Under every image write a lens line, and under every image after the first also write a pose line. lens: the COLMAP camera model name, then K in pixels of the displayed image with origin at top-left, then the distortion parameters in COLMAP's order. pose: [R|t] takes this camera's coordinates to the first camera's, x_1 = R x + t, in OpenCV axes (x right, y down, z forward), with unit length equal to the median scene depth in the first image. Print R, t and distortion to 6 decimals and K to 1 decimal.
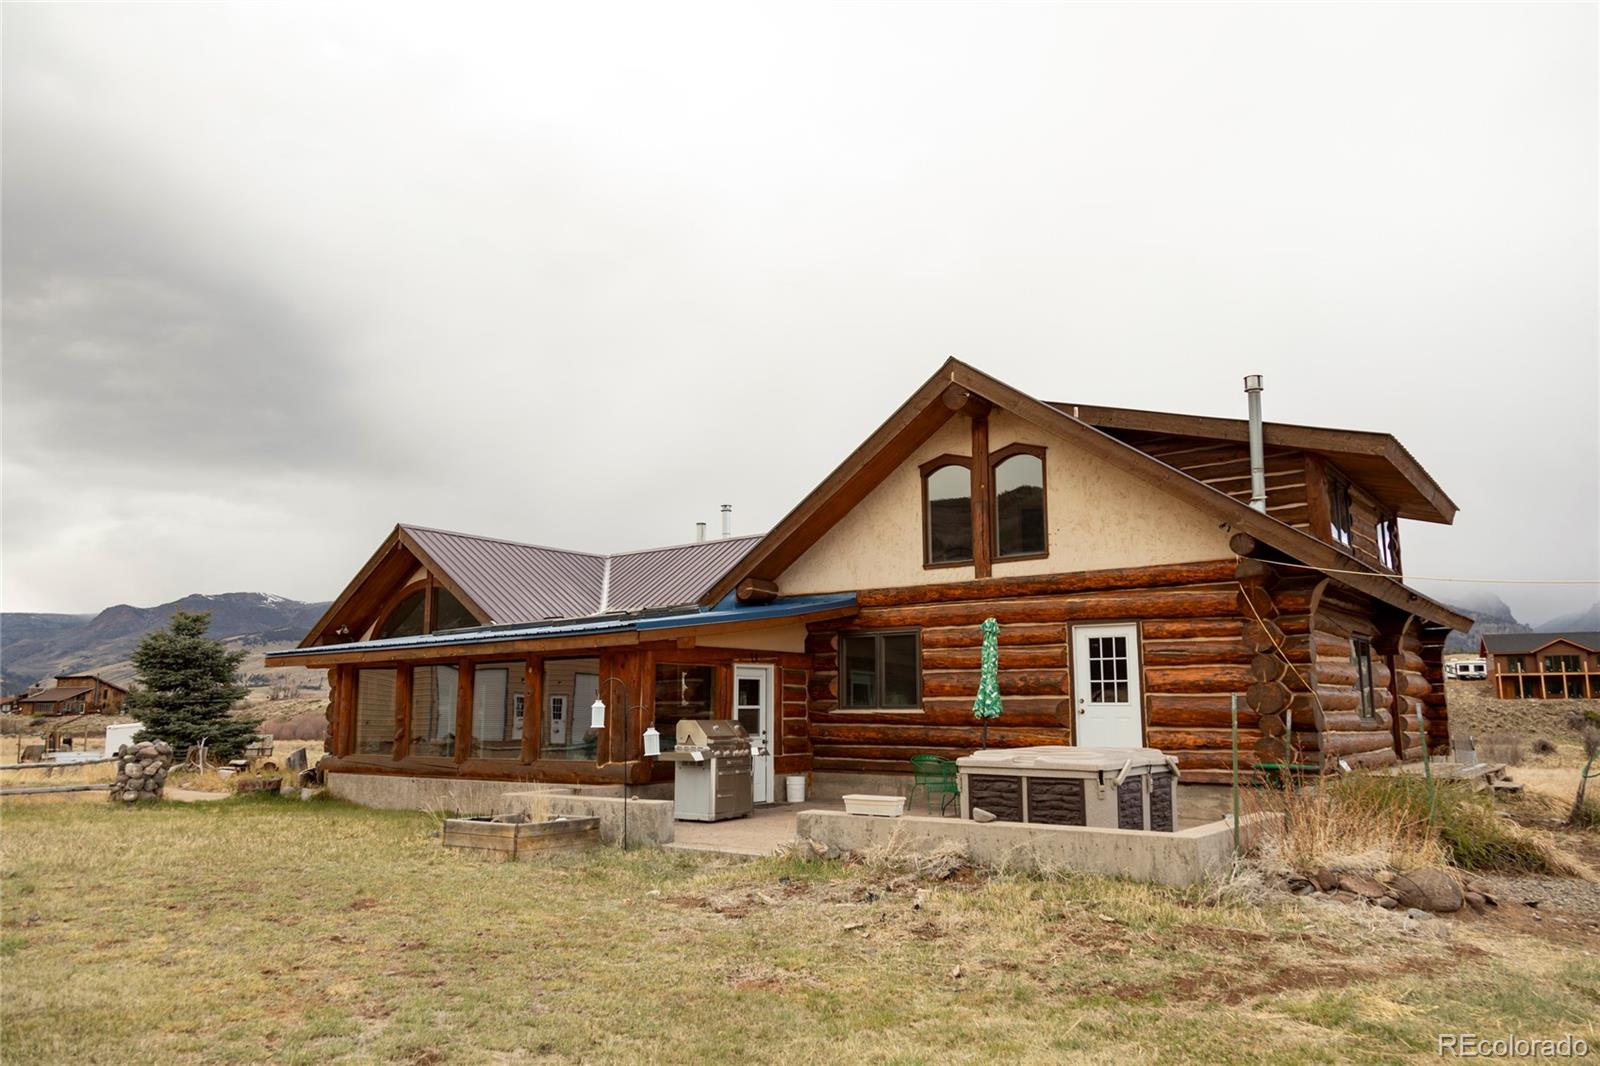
lens RADIAL K [[1089.4, 0, 794.3], [0, 1089.4, 524.0], [0, 0, 1]] dist [-0.025240, 0.003657]
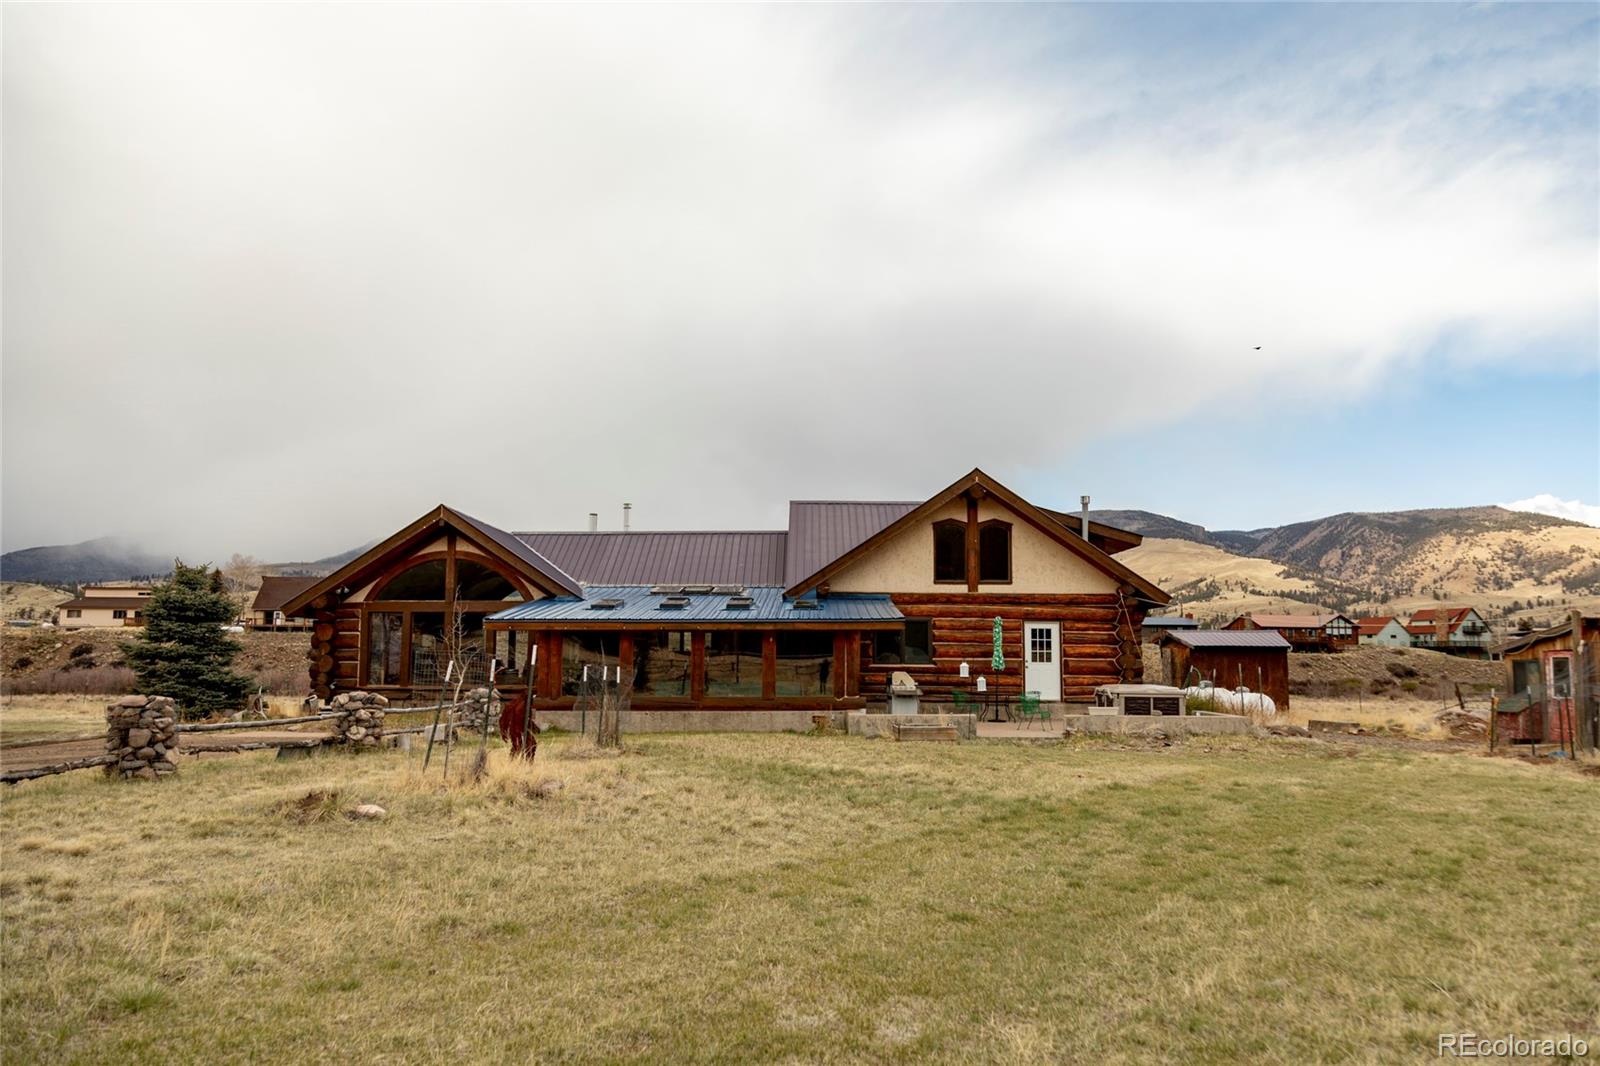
lens RADIAL K [[1060.9, 0, 800.0], [0, 1060.9, 533.0], [0, 0, 1]] dist [0.001853, -0.000208]
pose [[0.797740, 0.077489, 0.598002, -1.172664], [-0.108893, 0.993917, 0.016474, -0.047622], [-0.593087, -0.078260, 0.801326, -0.236486]]
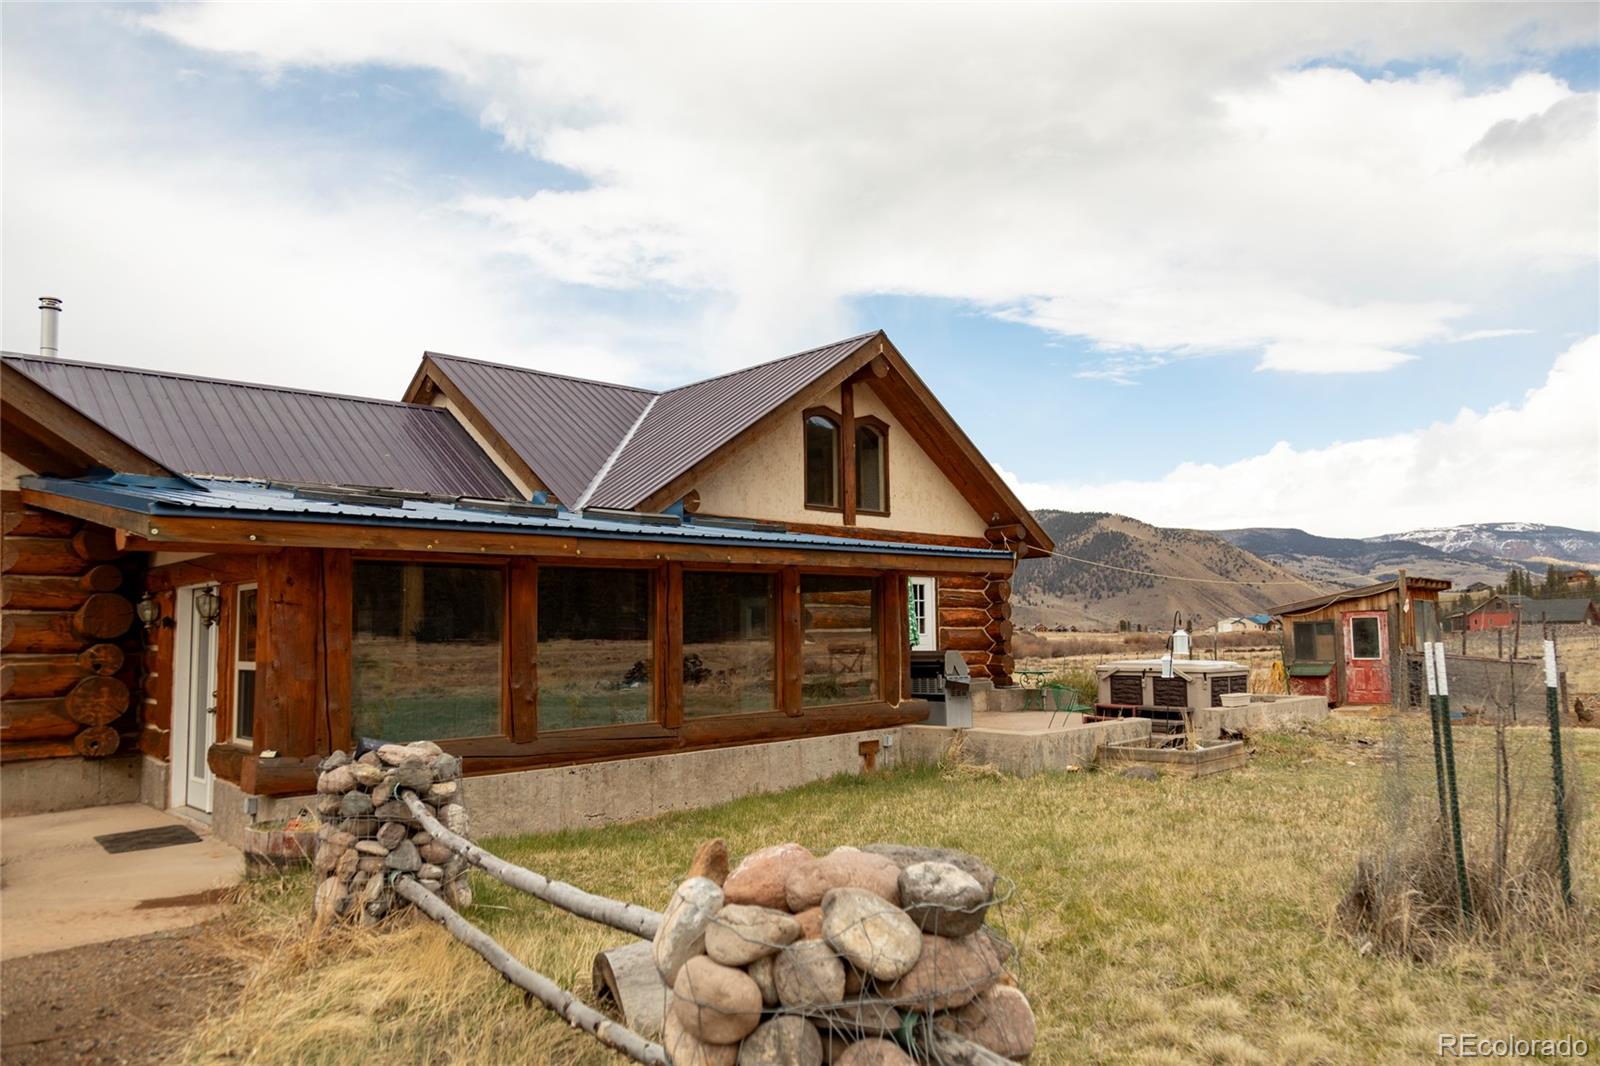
lens RADIAL K [[1101.2, 0, 827.2], [0, 1101.2, 537.3], [0, 0, 1]] dist [0.000739, -0.000339]
pose [[0.125345, 0.089028, 0.988111, -1.025880], [-0.150428, 0.986156, -0.069770, 0.154549], [-0.980643, -0.139894, 0.137002, 0.915723]]
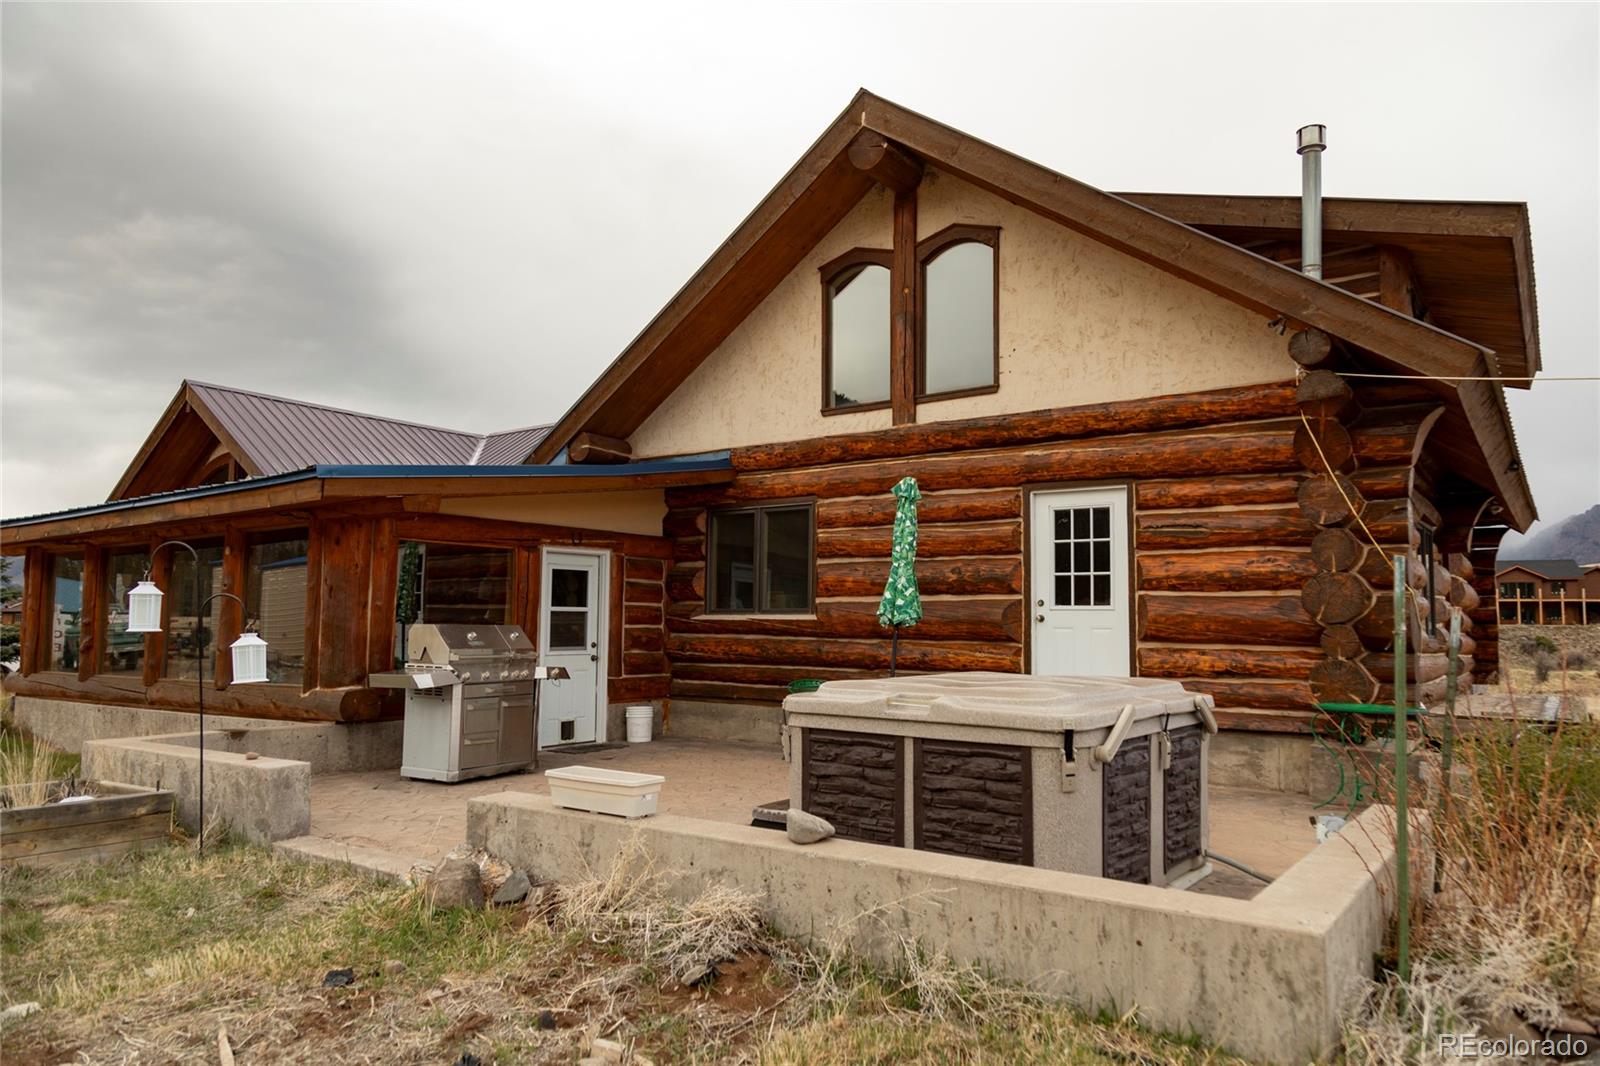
lens RADIAL K [[1060.9, 0, 800.0], [0, 1060.9, 533.0], [0, 0, 1]] dist [0.001853, -0.000208]
pose [[0.999600, 0.011568, 0.025804, 0.097058], [-0.013623, 0.996624, 0.080959, 0.067874], [-0.024780, -0.081279, 0.996383, 0.349546]]
